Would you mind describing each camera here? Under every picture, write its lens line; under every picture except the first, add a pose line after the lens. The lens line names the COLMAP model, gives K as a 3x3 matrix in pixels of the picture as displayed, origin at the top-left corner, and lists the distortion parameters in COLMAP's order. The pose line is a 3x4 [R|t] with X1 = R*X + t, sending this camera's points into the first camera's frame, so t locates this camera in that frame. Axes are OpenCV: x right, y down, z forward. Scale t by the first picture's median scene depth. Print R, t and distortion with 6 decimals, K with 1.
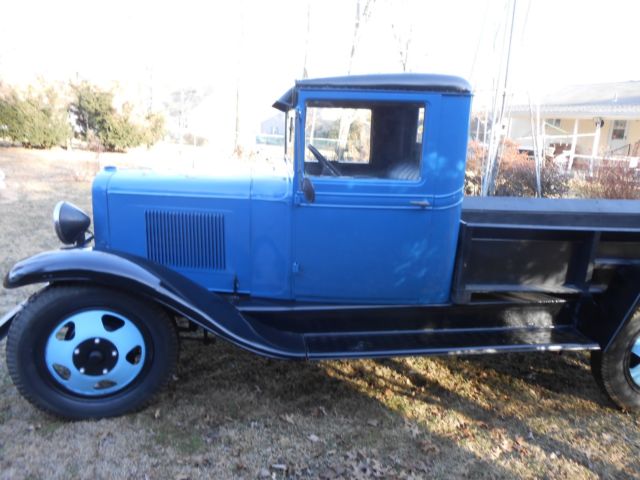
lens RADIAL K [[509.0, 0, 320.0], [0, 509.0, 240.0], [0, 0, 1]] dist [0.006260, 0.002878]
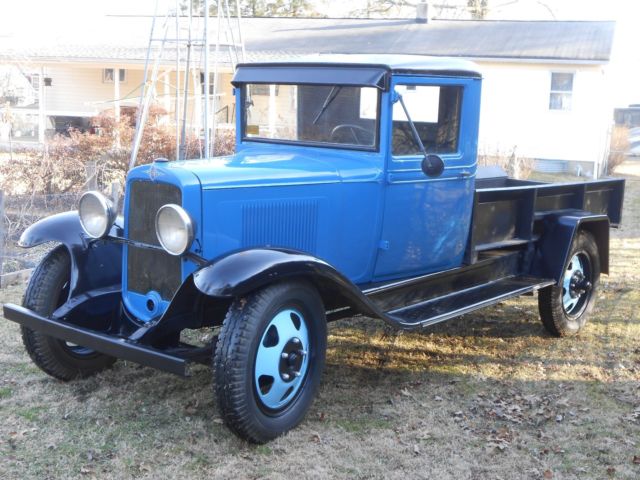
lens RADIAL K [[934.3, 0, 320.0], [0, 934.3, 240.0], [0, 0, 1]] dist [0.001461, 0.002017]
pose [[0.733240, -0.118836, 0.669505, -1.220873], [0.146561, 0.989087, 0.015049, -0.003575], [-0.663987, 0.087089, 0.742655, -0.262149]]
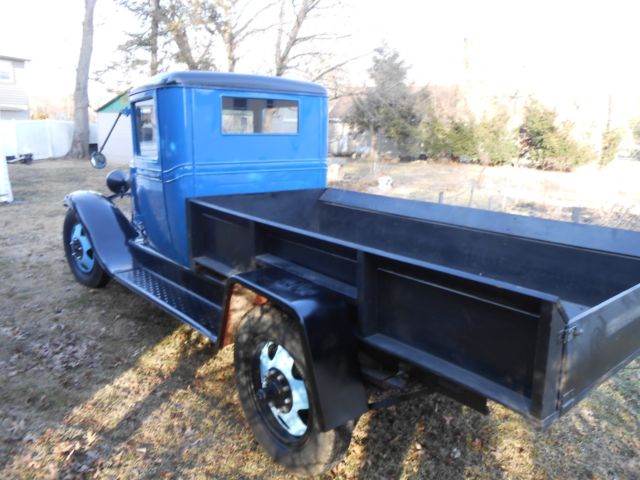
lens RADIAL K [[493.3, 0, 320.0], [0, 493.3, 240.0], [0, 0, 1]] dist [0.046557, 0.003088]
pose [[0.527574, 0.151524, -0.835886, 1.300959], [-0.183586, 0.981049, 0.061967, -0.079134], [0.829435, 0.120765, 0.545394, 0.567802]]
